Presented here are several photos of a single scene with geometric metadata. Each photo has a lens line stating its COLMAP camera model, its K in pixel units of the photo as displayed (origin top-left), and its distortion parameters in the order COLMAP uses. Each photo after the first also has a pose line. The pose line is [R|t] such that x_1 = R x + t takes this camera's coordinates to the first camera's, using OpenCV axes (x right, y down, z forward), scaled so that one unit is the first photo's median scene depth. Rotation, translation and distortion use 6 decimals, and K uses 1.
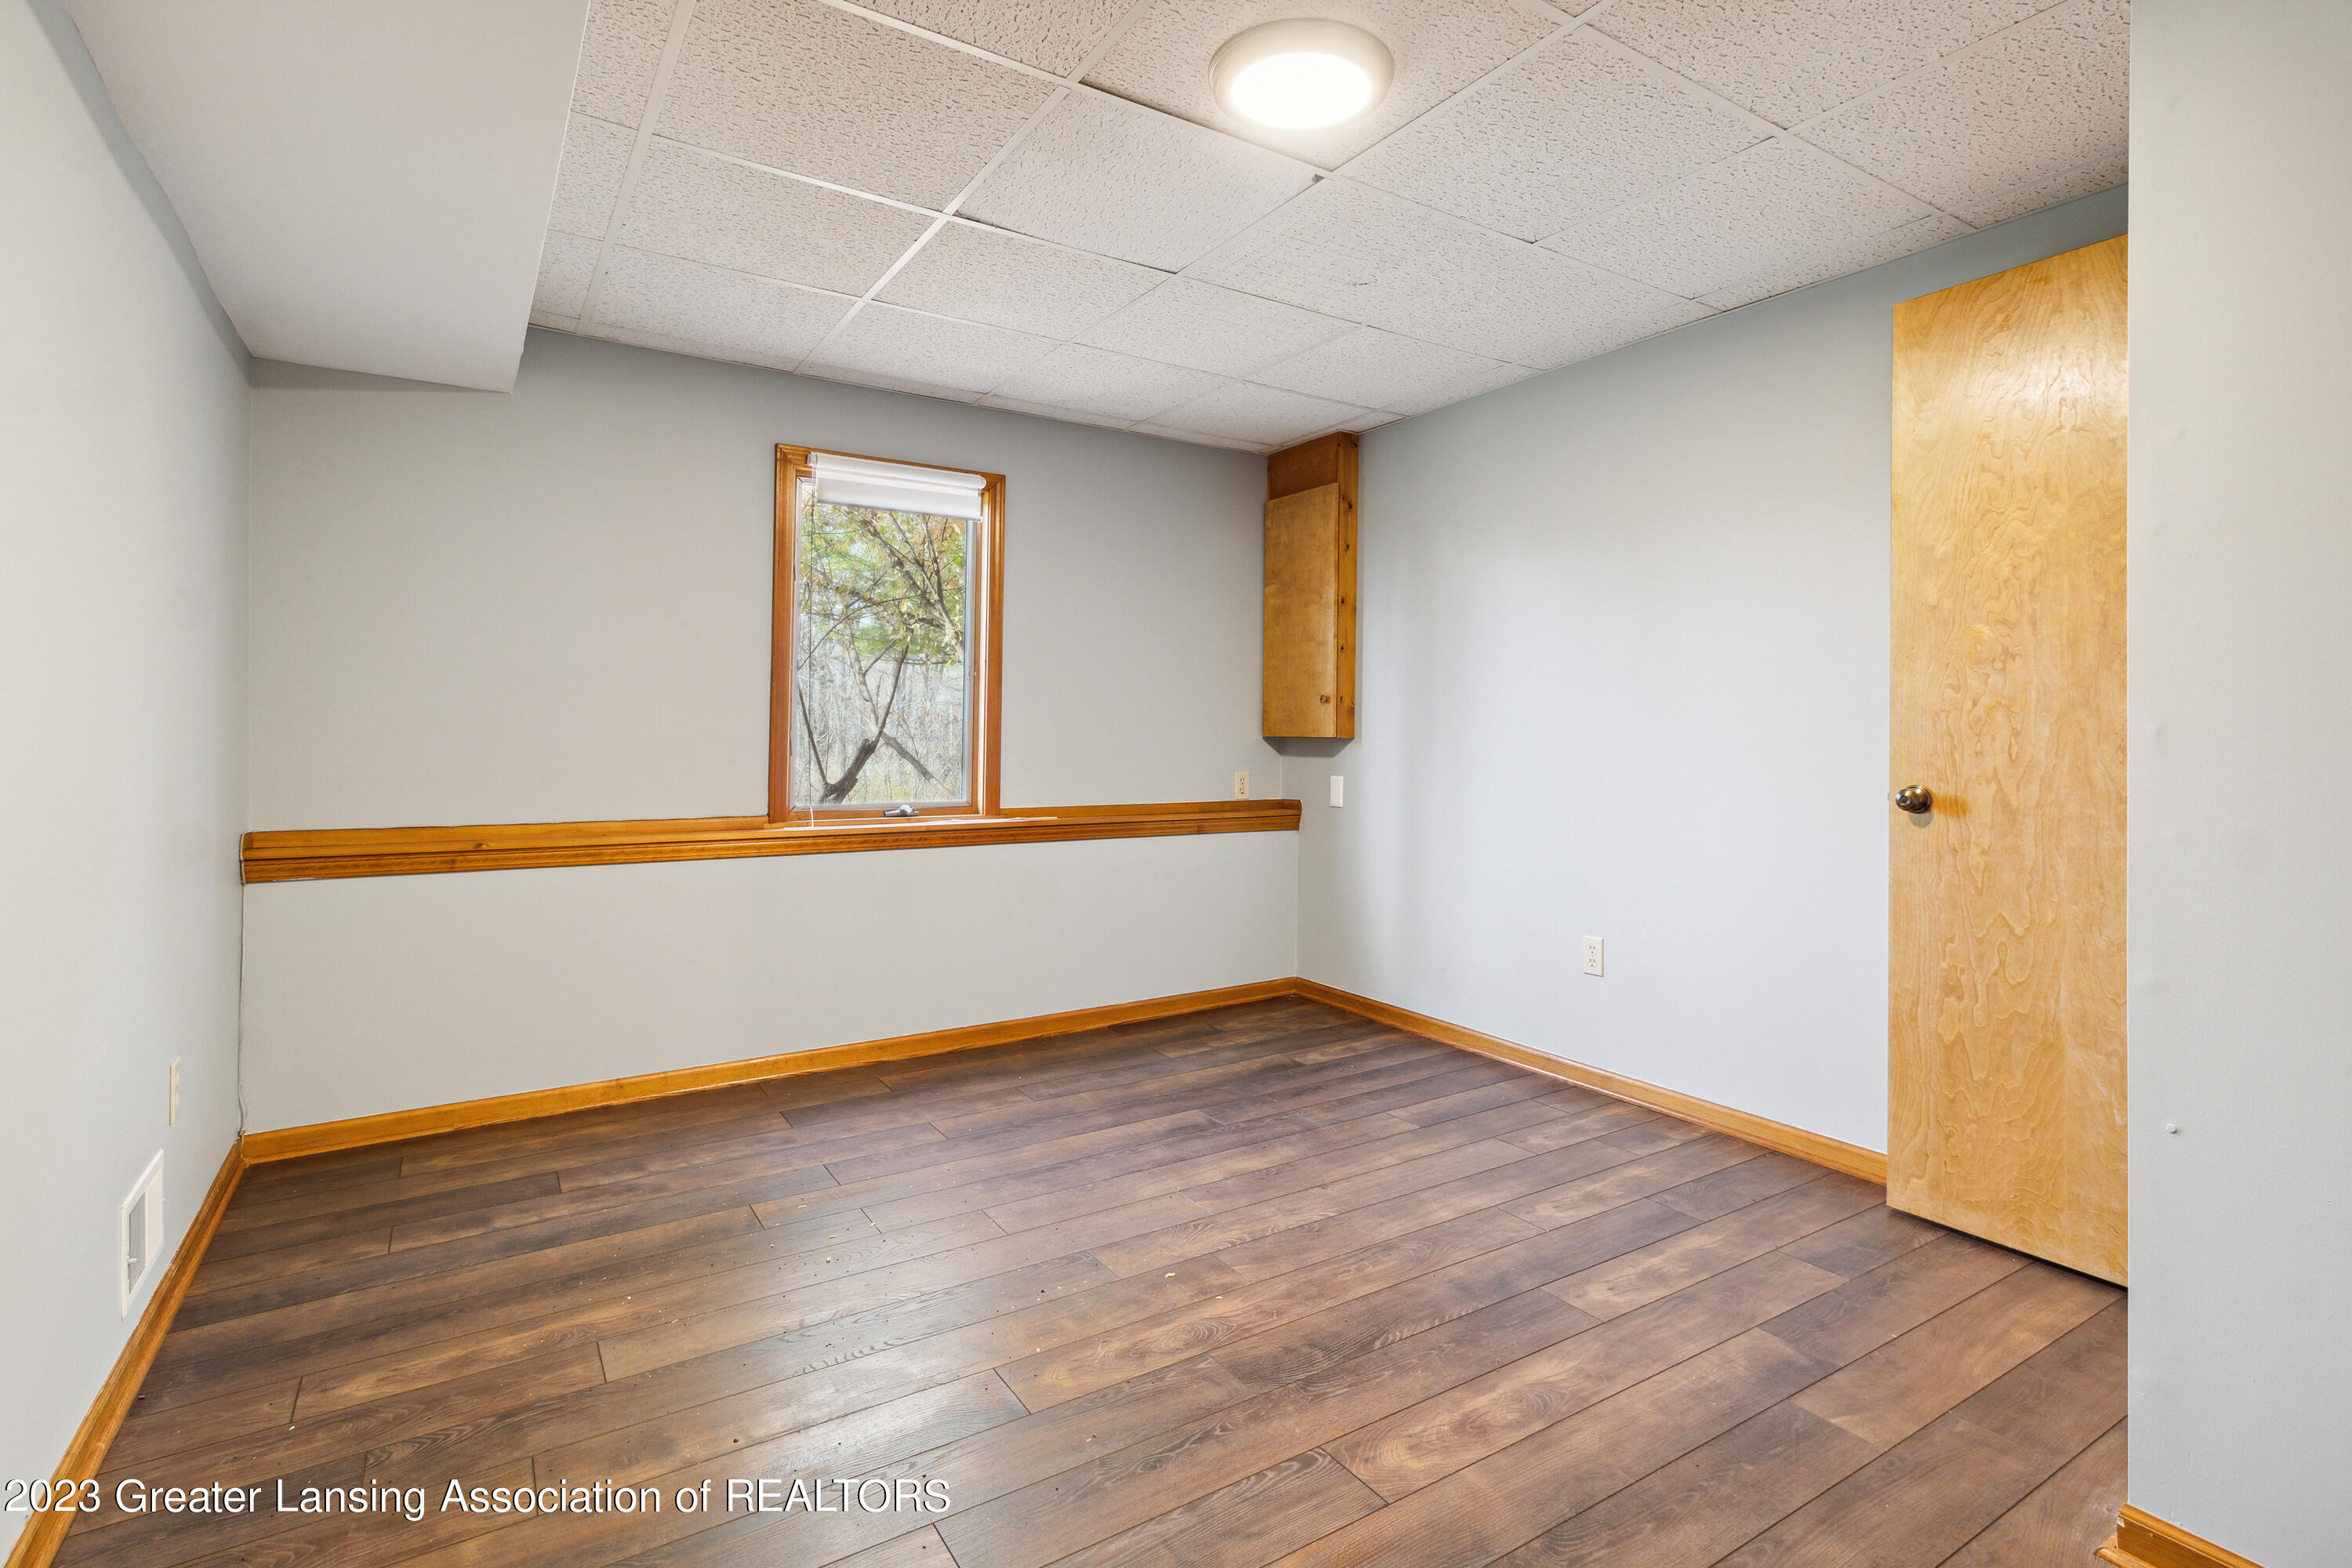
lens RADIAL K [[1115.2, 0, 1181.0], [0, 1115.2, 723.7], [0, 0, 1]] dist [0.001321, 0.000155]
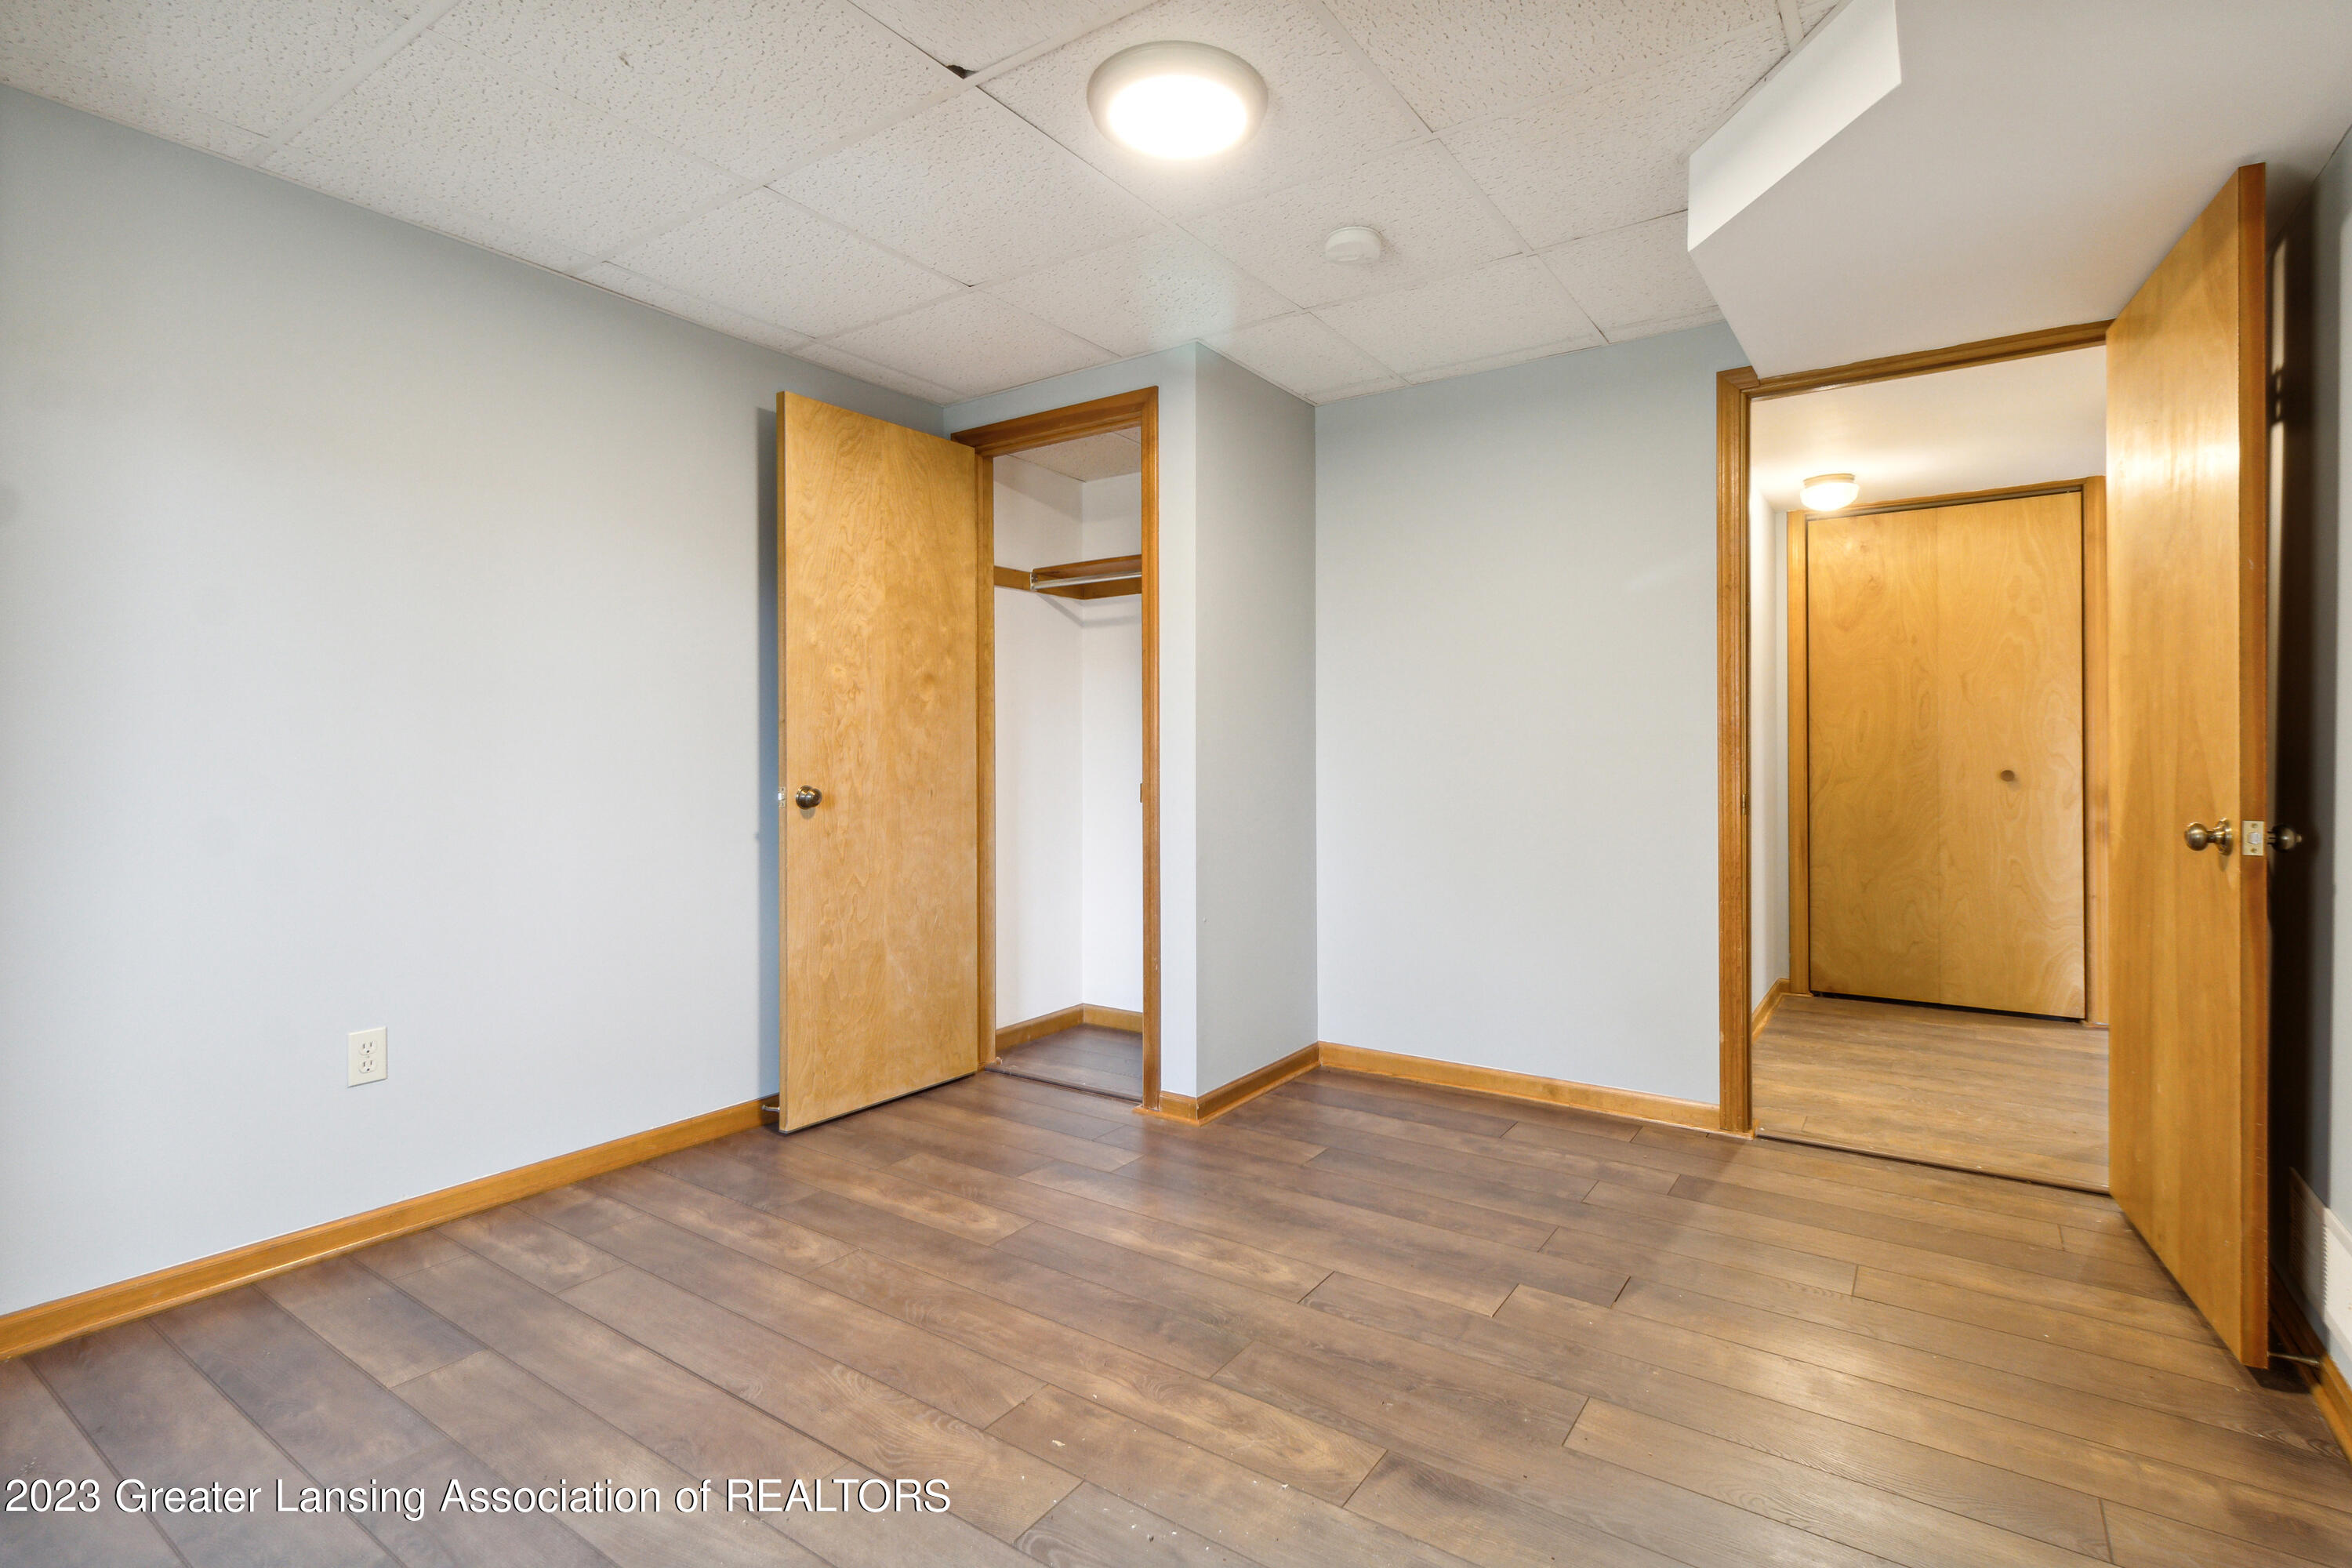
lens RADIAL K [[1117.9, 0, 1200.7], [0, 1117.9, 771.3], [0, 0, 1]] dist [0.011850, -0.000039]
pose [[-0.393457, -0.022278, 0.919073, -0.718932], [-0.010113, 0.999751, 0.019905, 0.009400], [-0.919287, -0.001462, -0.393584, 1.156460]]
